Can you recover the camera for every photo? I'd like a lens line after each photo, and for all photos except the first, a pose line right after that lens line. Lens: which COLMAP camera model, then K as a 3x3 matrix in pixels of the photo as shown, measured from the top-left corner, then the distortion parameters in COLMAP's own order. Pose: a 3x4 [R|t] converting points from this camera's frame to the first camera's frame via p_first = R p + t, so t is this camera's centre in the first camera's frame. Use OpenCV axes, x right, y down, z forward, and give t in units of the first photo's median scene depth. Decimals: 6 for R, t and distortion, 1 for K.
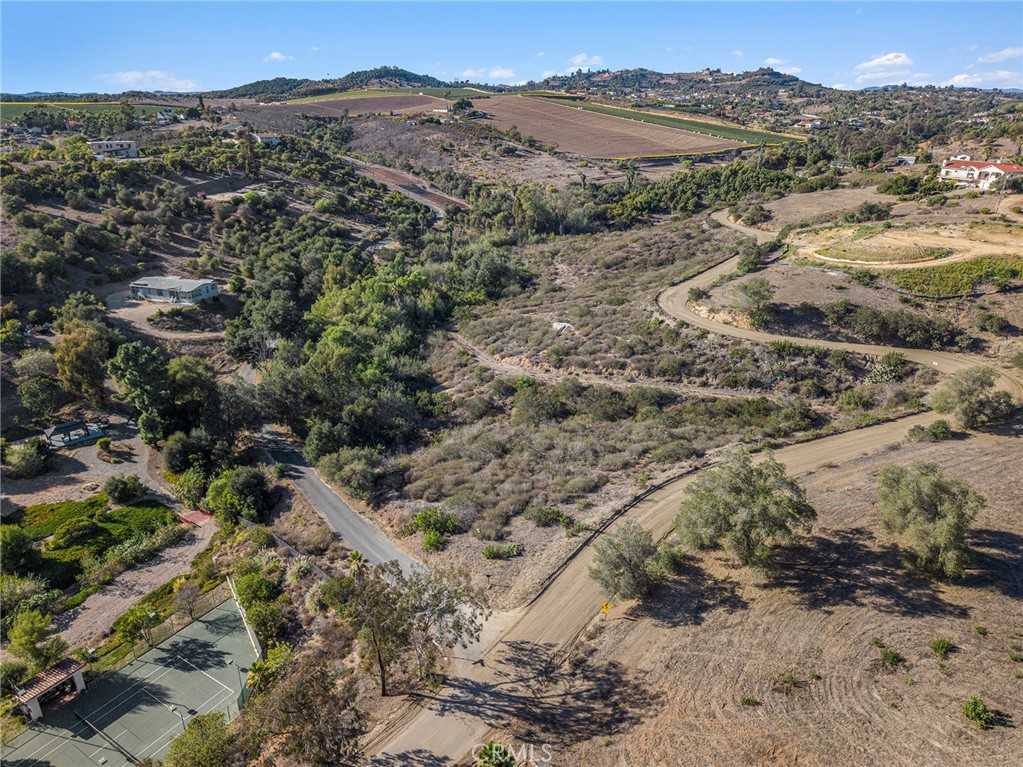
lens RADIAL K [[705.1, 0, 511.5], [0, 705.1, 383.5], [0, 0, 1]] dist [0.053178, -0.056402]
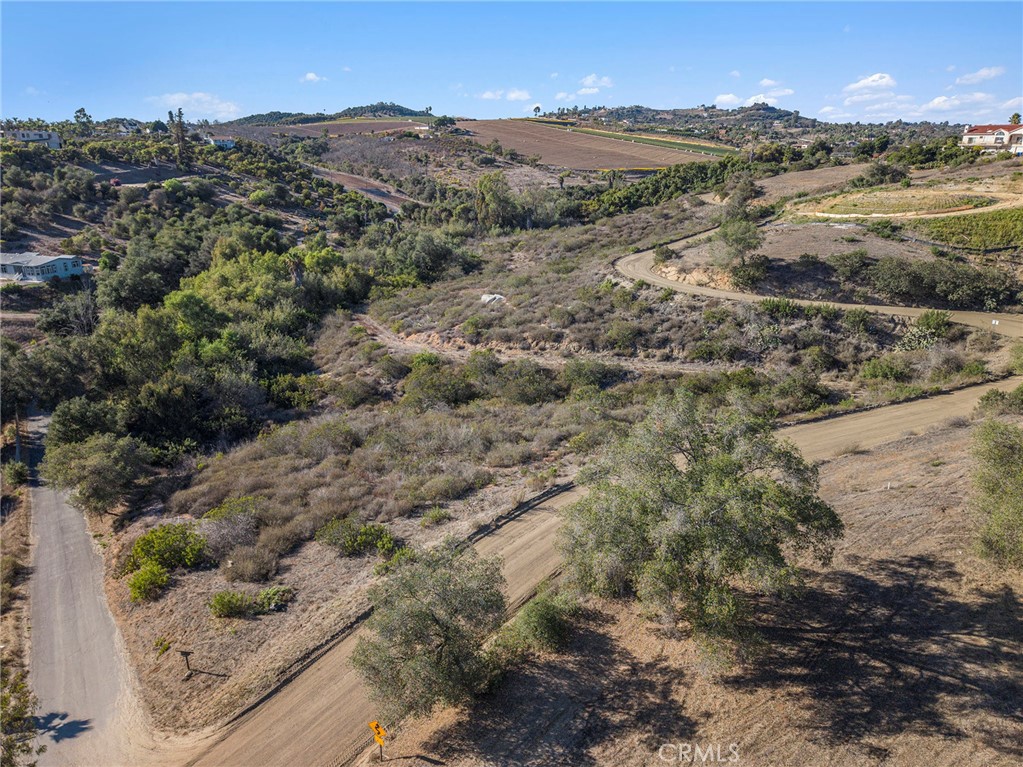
lens RADIAL K [[705.1, 0, 511.5], [0, 705.1, 383.5], [0, 0, 1]] dist [0.053178, -0.056402]
pose [[0.999998, -0.000456, -0.001914, 0.105059], [0.000354, 0.998587, -0.053134, 0.057982], [0.001935, 0.053133, 0.998586, 0.261149]]
